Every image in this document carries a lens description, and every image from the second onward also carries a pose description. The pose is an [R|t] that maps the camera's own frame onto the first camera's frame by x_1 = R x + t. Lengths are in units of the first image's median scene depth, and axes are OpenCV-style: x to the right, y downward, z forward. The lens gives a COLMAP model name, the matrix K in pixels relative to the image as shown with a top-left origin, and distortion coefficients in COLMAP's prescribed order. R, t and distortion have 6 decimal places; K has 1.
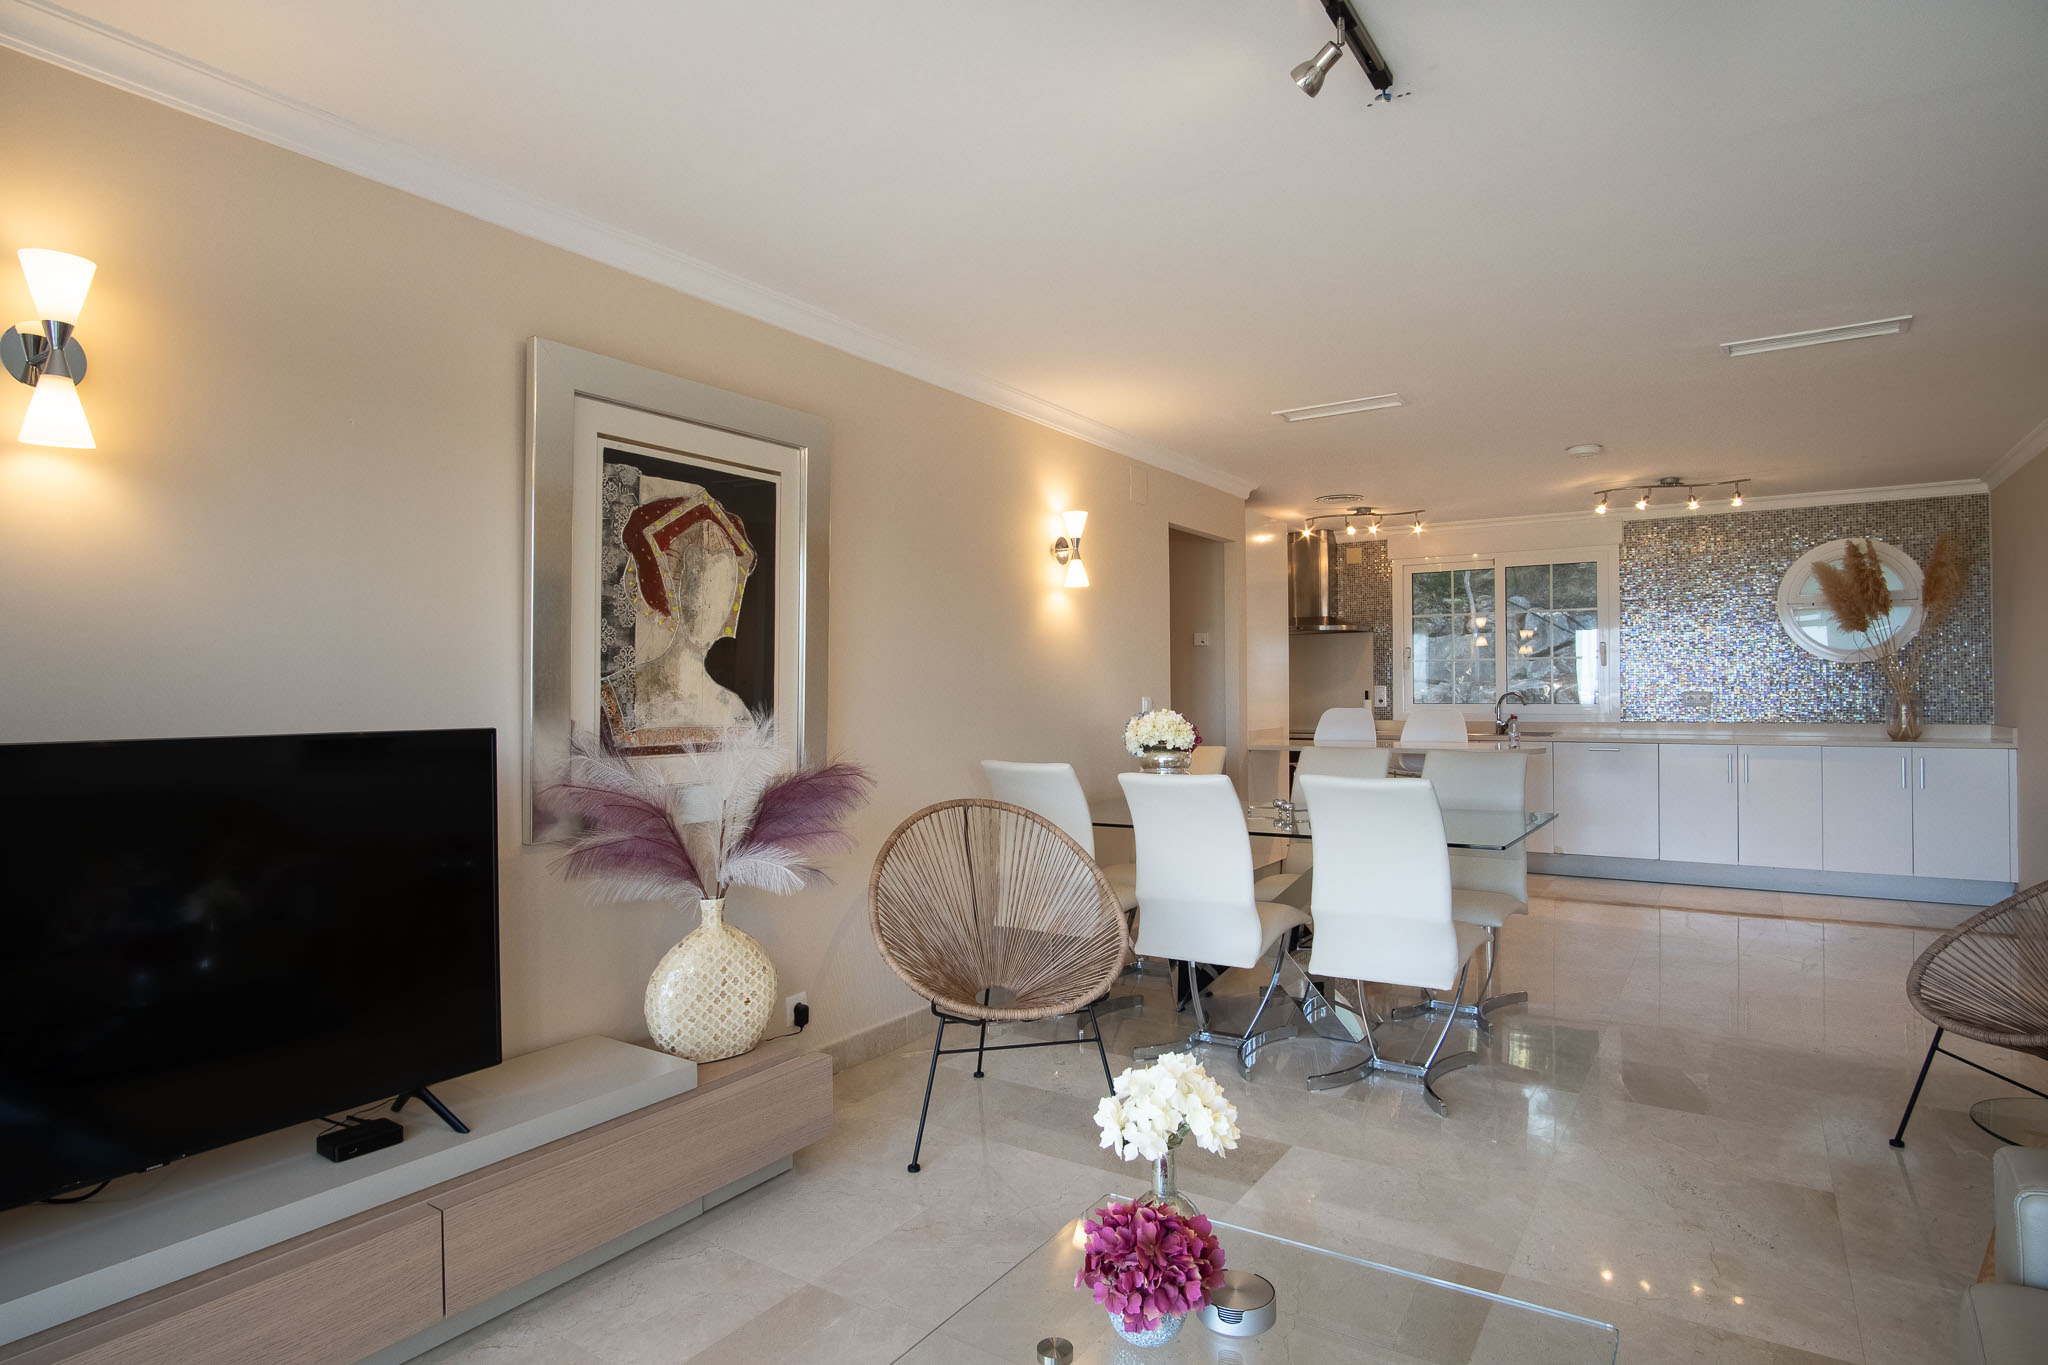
lens RADIAL K [[1102.7, 0, 1024.0], [0, 1102.7, 682.5], [0, 0, 1]] dist [-0.021790, 0.001335]
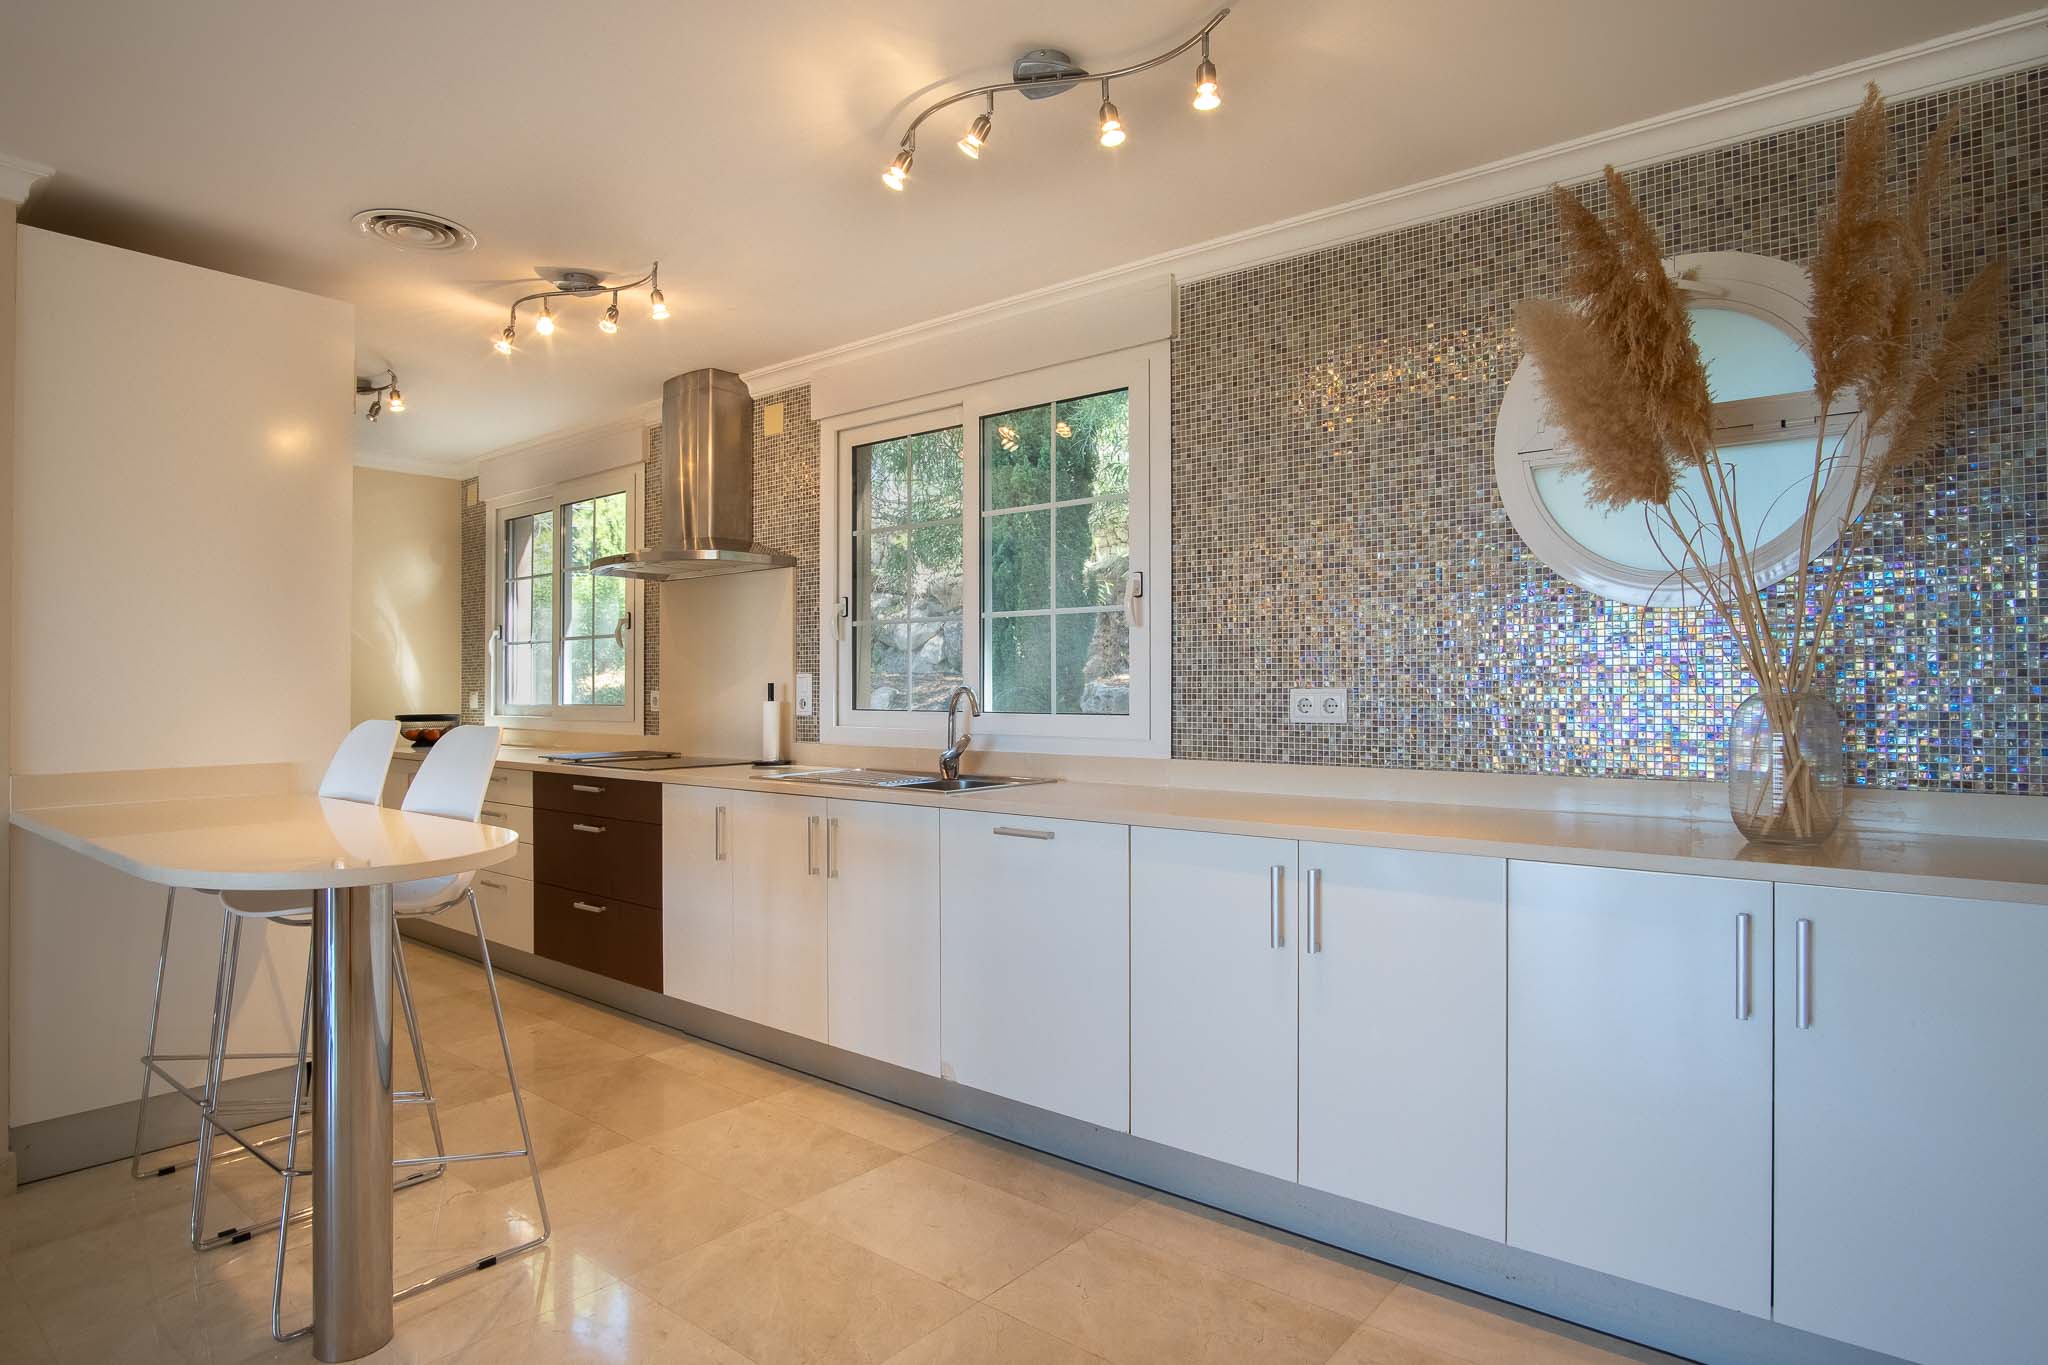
lens RADIAL K [[1102.7, 0, 1024.0], [0, 1102.7, 682.5], [0, 0, 1]] dist [-0.021790, 0.001335]
pose [[0.994261, 0.004746, -0.106873, 0.589889], [-0.004089, 0.999971, 0.006373, 0.004700], [0.106900, -0.005899, 0.994252, 0.626482]]
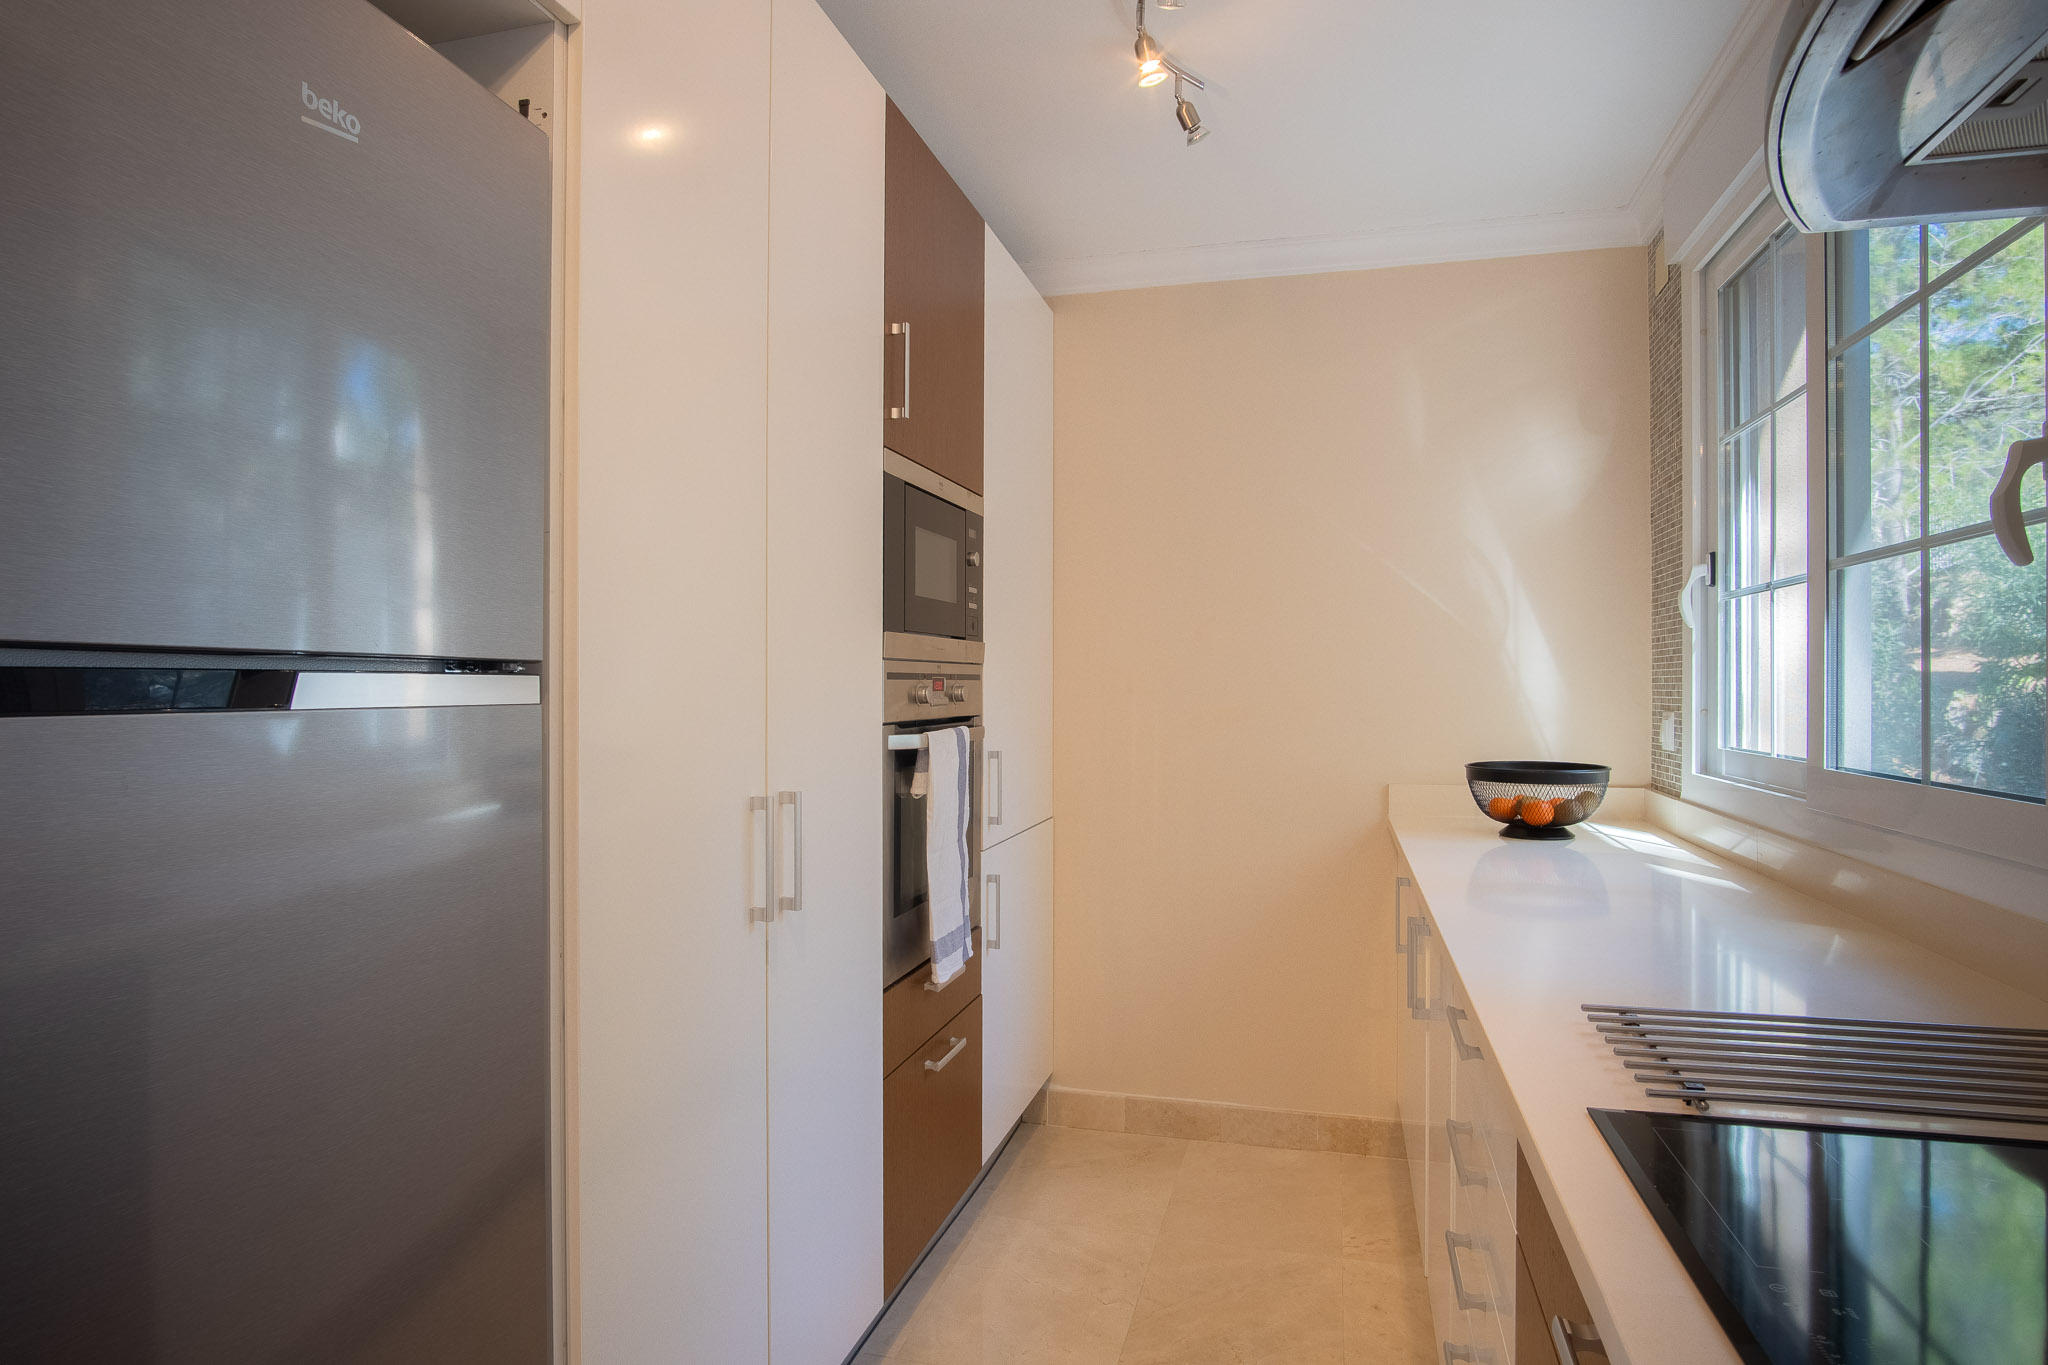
lens RADIAL K [[1119.9, 0, 1014.5], [0, 1119.9, 681.2], [0, 0, 1]] dist [-0.018033, 0.001234]
pose [[0.278349, 0.004030, -0.960472, 0.368237], [0.009362, 0.999932, 0.006909, 0.003129], [0.960434, -0.010915, 0.278292, 1.122363]]
